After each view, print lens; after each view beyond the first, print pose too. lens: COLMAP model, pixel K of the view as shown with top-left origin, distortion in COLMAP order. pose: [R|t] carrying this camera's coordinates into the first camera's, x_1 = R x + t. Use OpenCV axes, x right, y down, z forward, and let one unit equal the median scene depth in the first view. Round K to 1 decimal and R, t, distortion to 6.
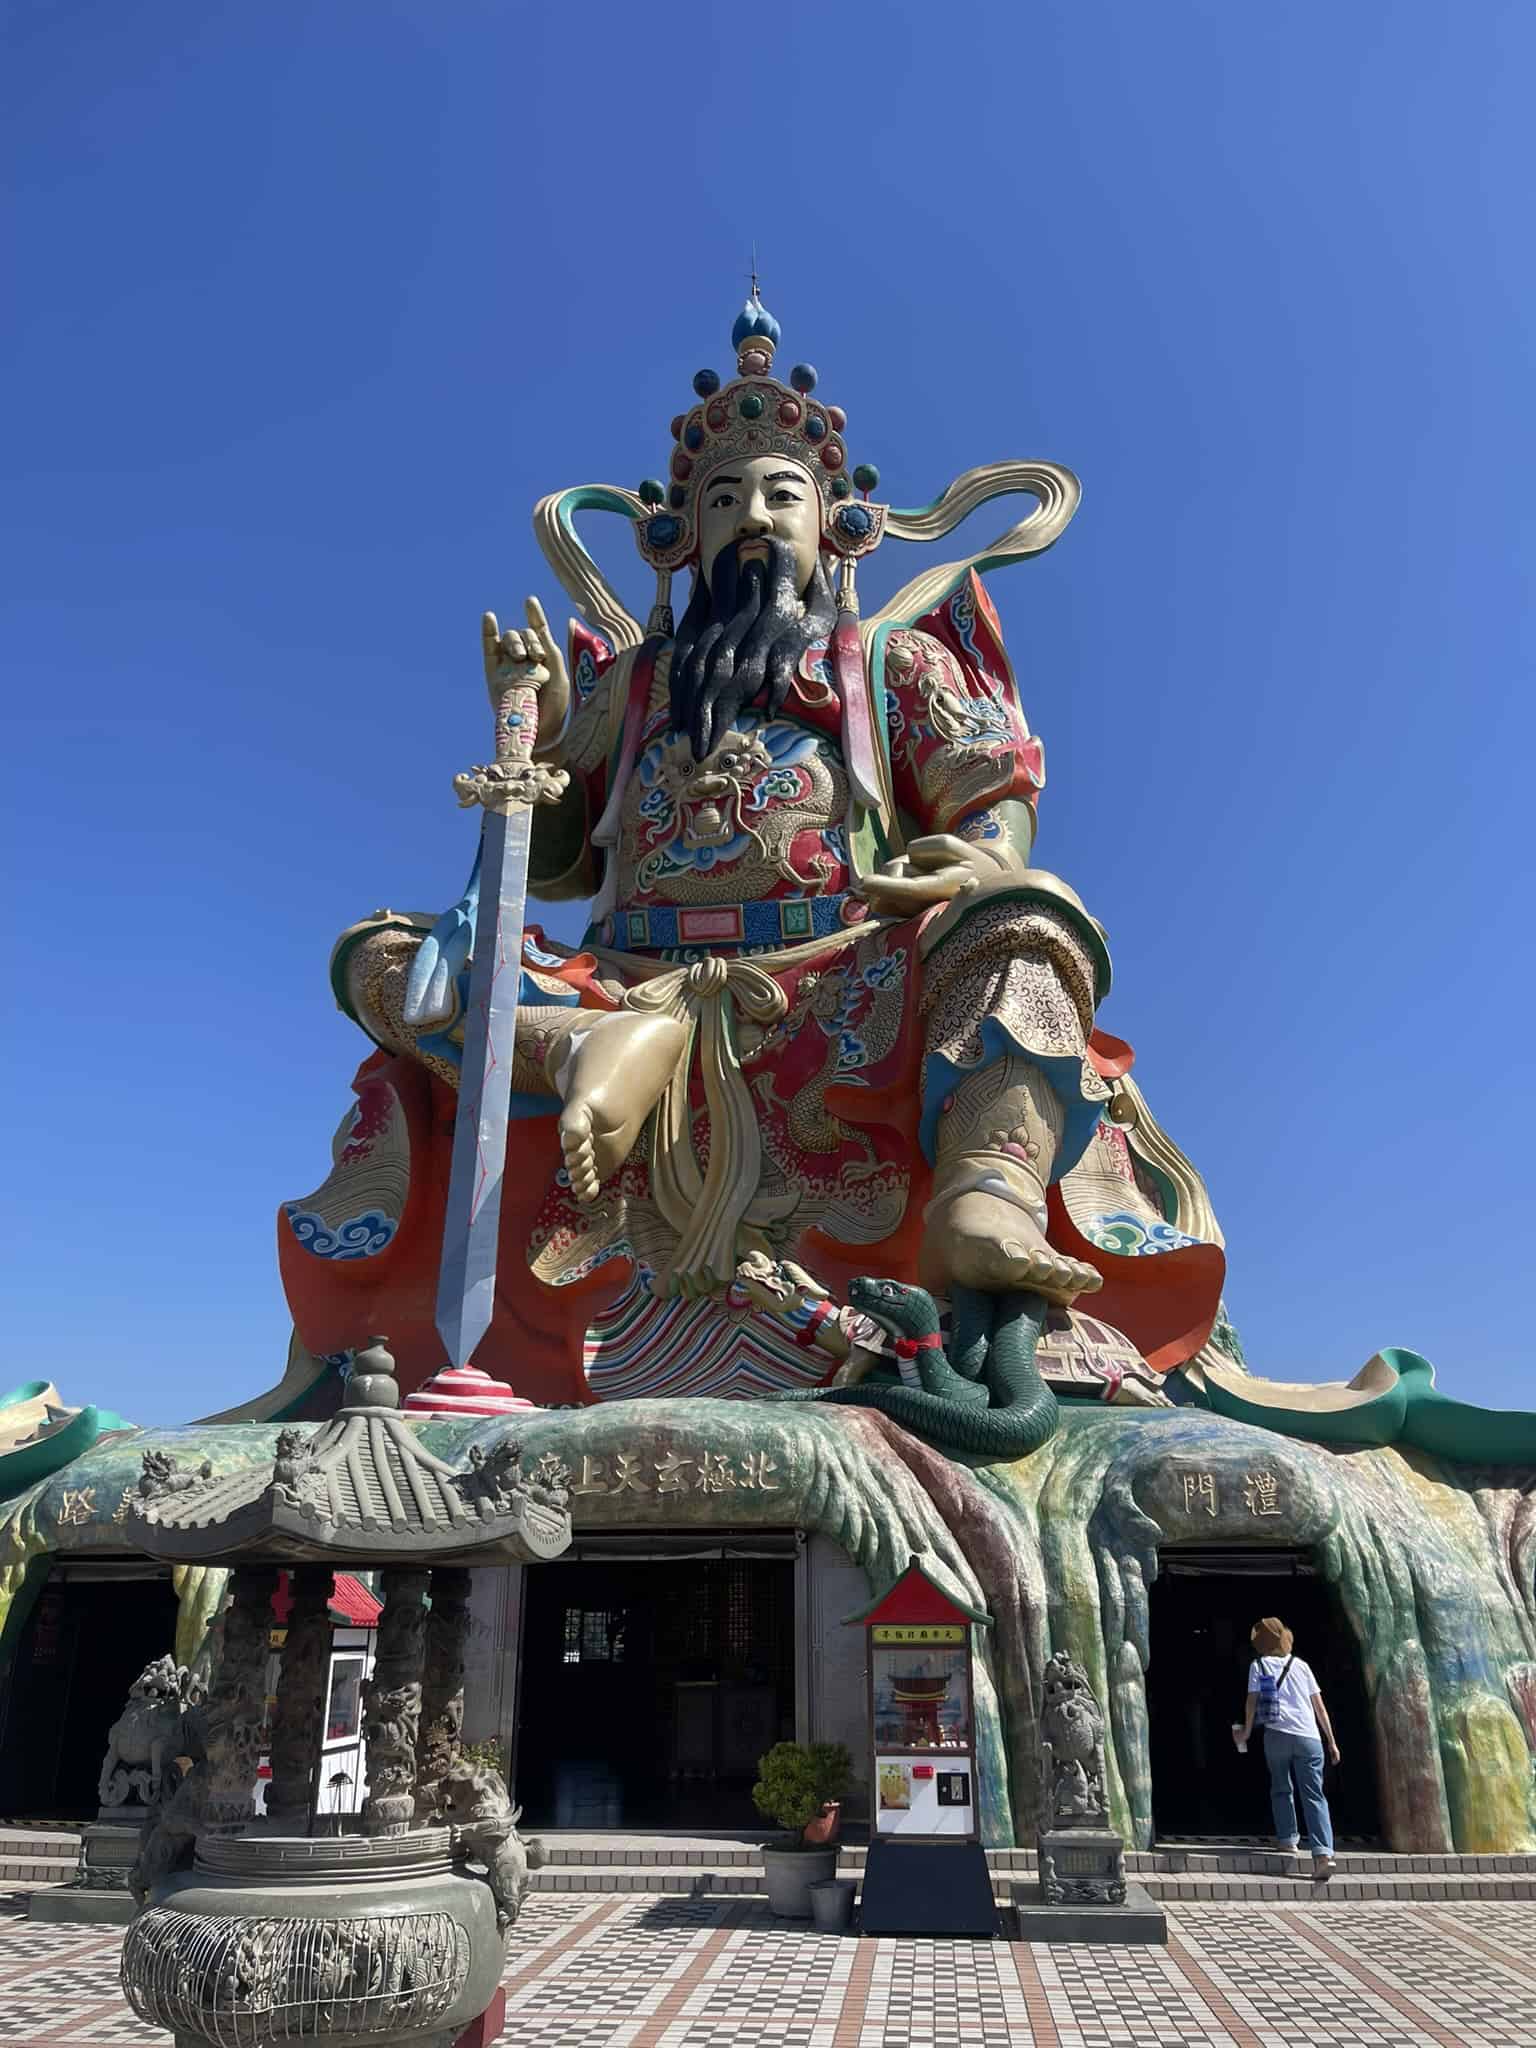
lens RADIAL K [[1567.8, 0, 765.3], [0, 1567.8, 1031.2], [0, 0, 1]] dist [0.064822, -0.081312]
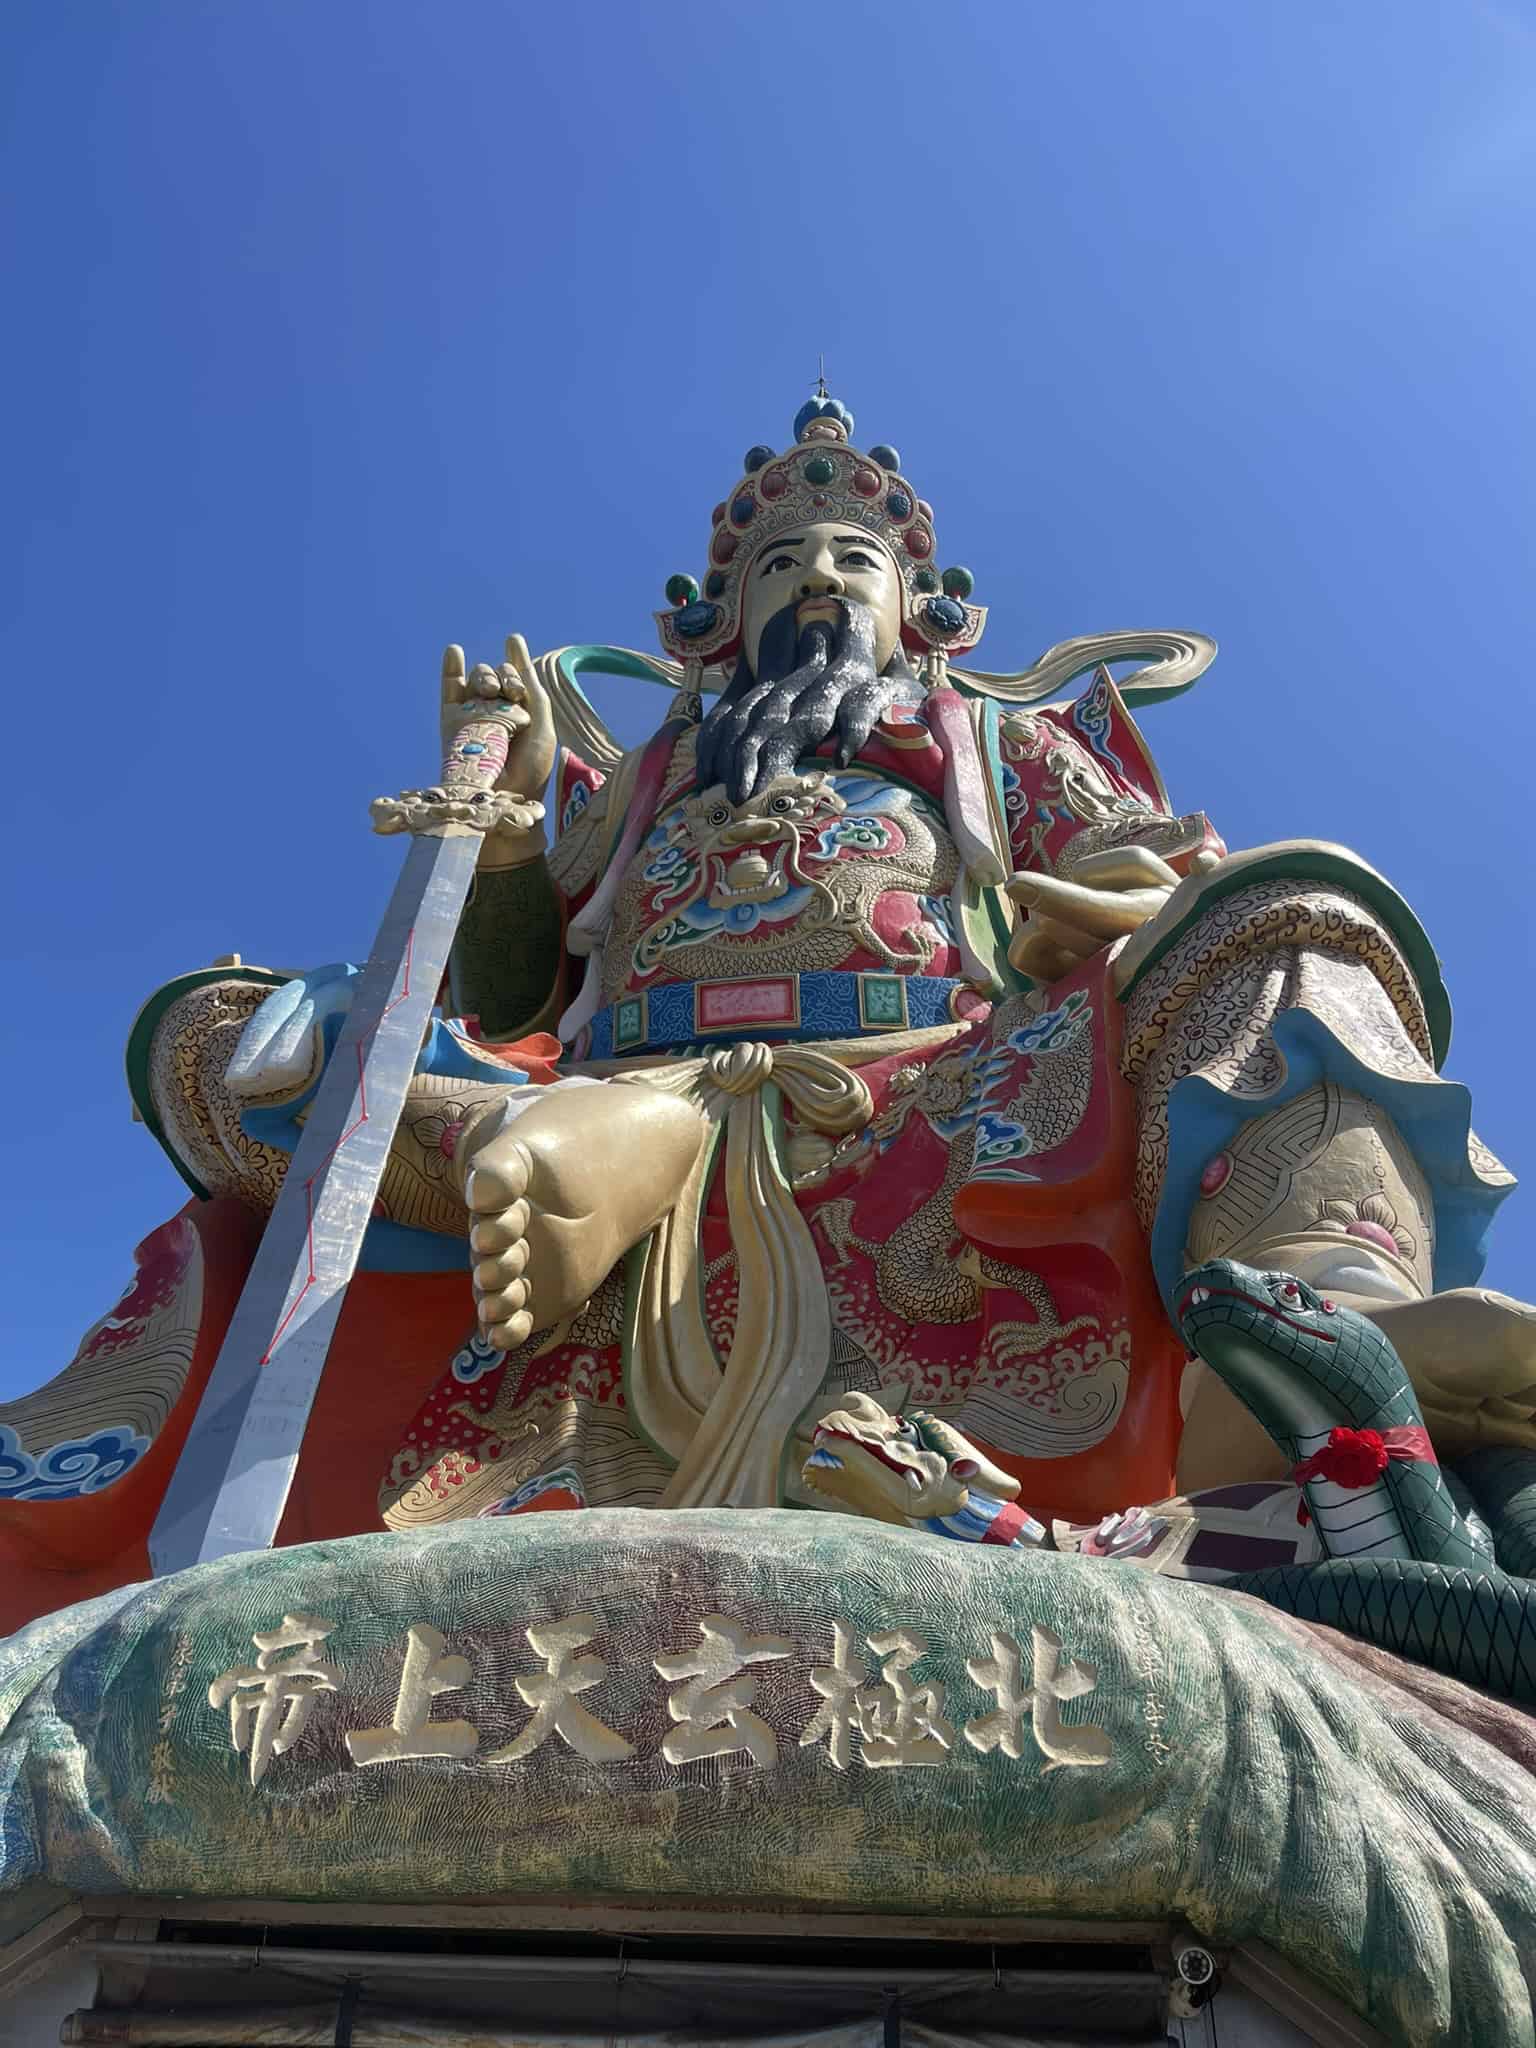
lens RADIAL K [[1567.8, 0, 765.3], [0, 1567.8, 1031.2], [0, 0, 1]] dist [0.064822, -0.081312]
pose [[0.998327, 0.056129, 0.013884, -0.038202], [-0.048075, 0.939185, -0.340031, 0.166685], [-0.032126, 0.338794, 0.940312, 0.438497]]
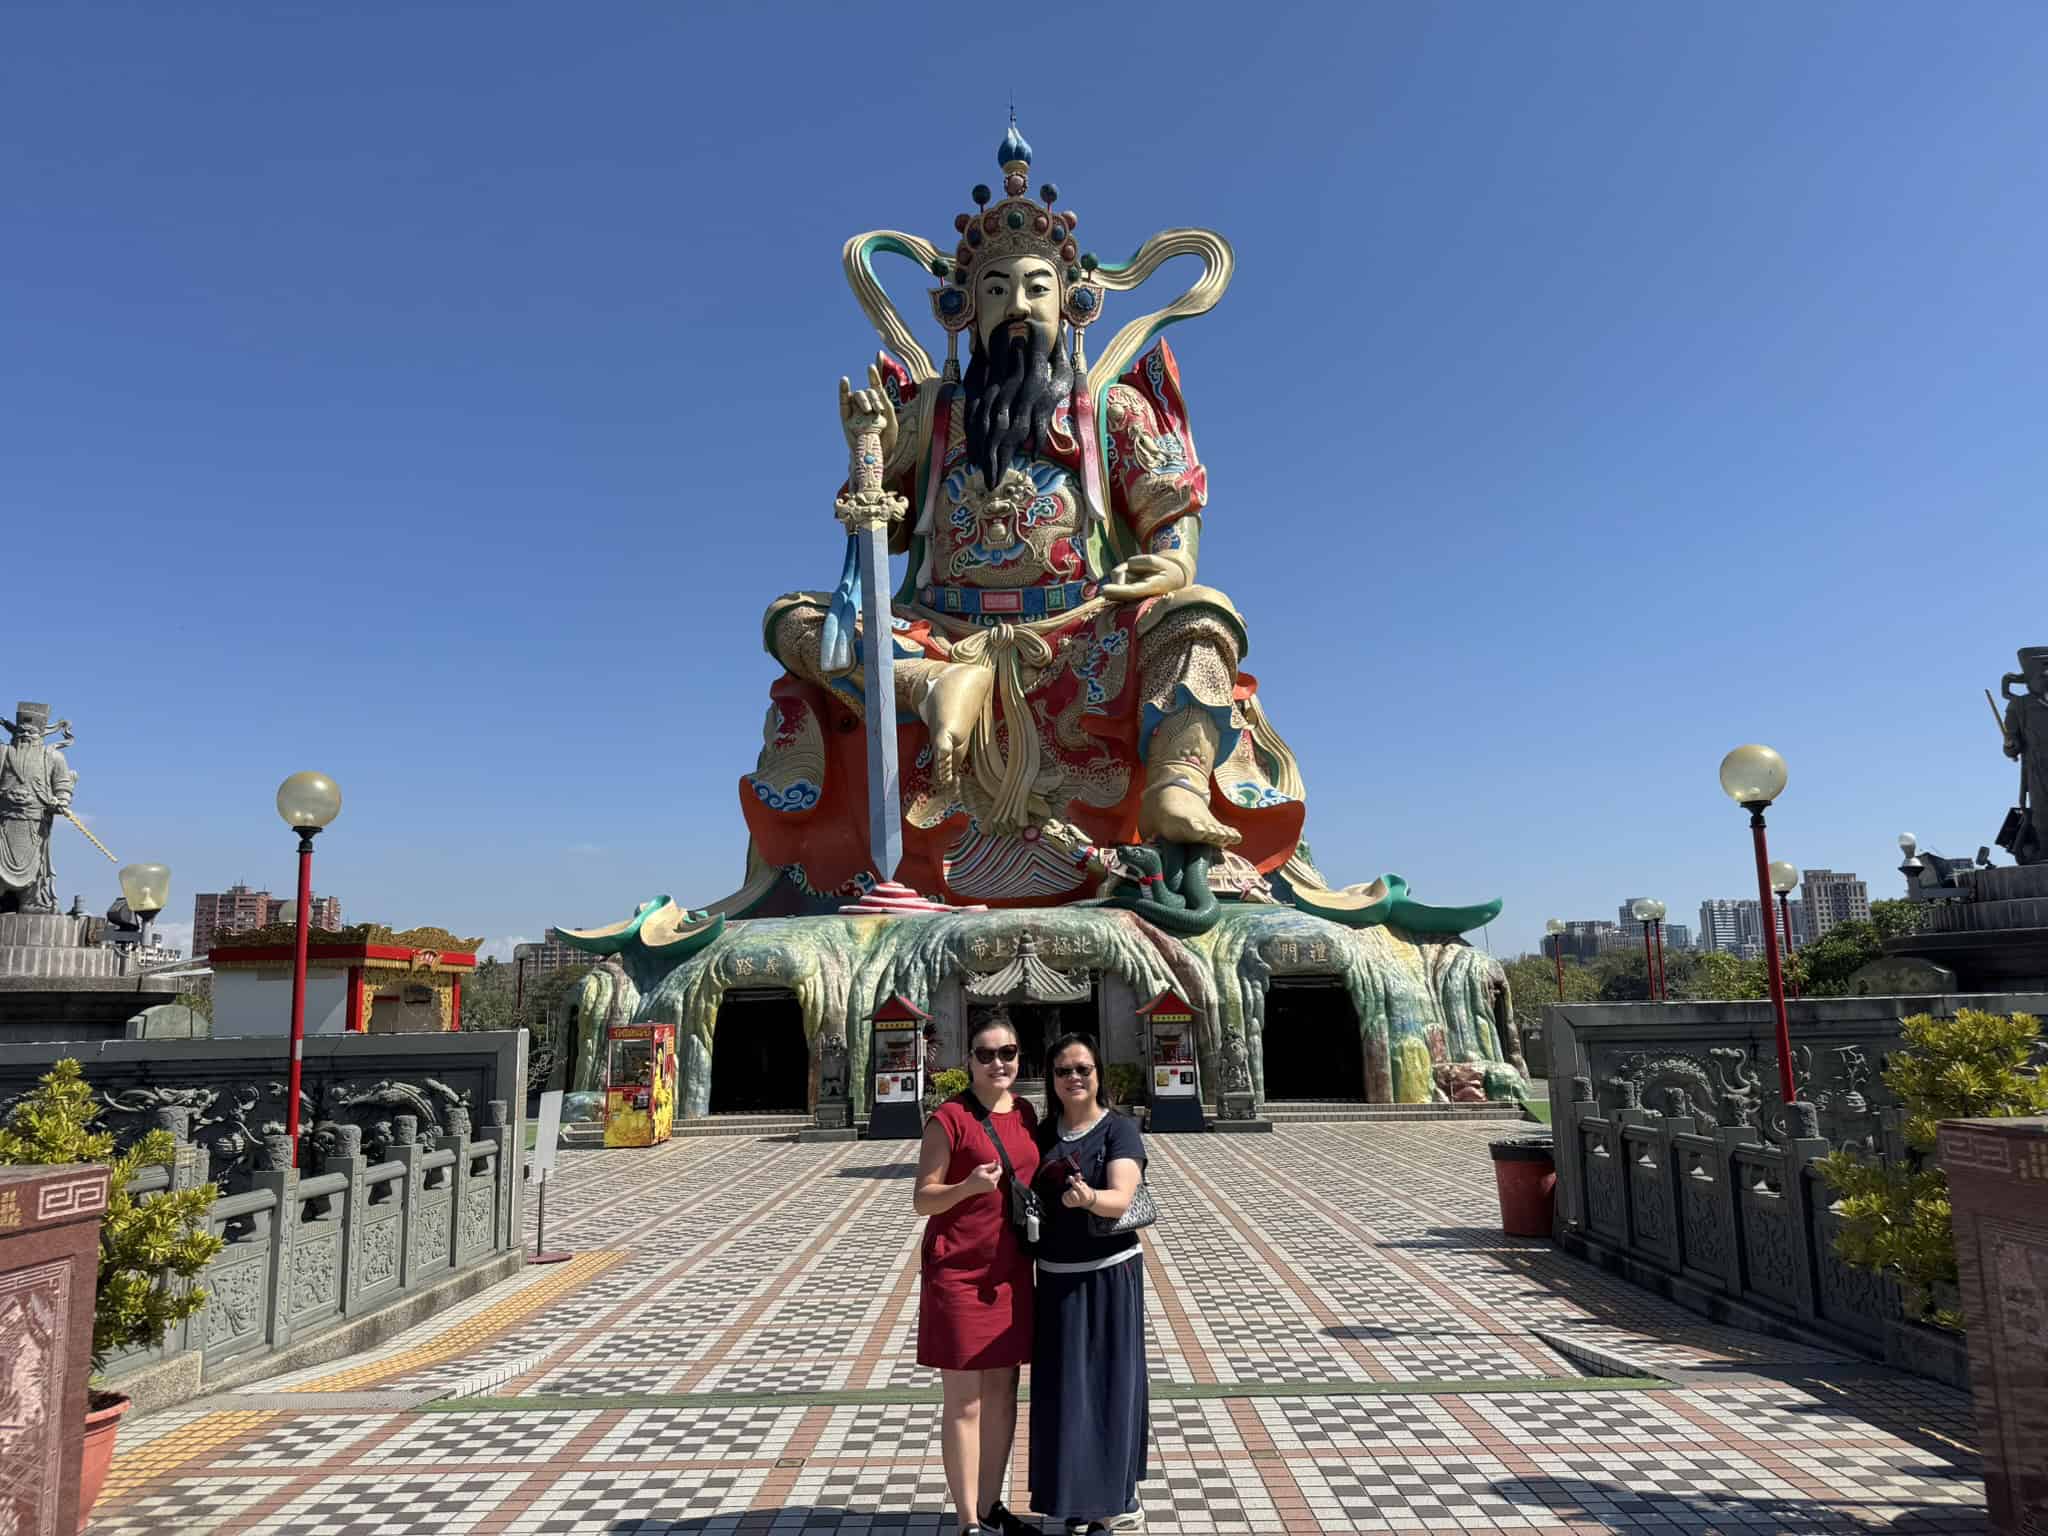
lens RADIAL K [[1432.1, 0, 1002.6], [0, 1432.1, 774.3], [0, 0, 1]] dist [0.142982, -0.086597]
pose [[0.996942, -0.011081, 0.077351, -0.159874], [-0.004882, 0.979126, 0.203194, -0.206969], [-0.077988, -0.202950, 0.976078, -0.506789]]
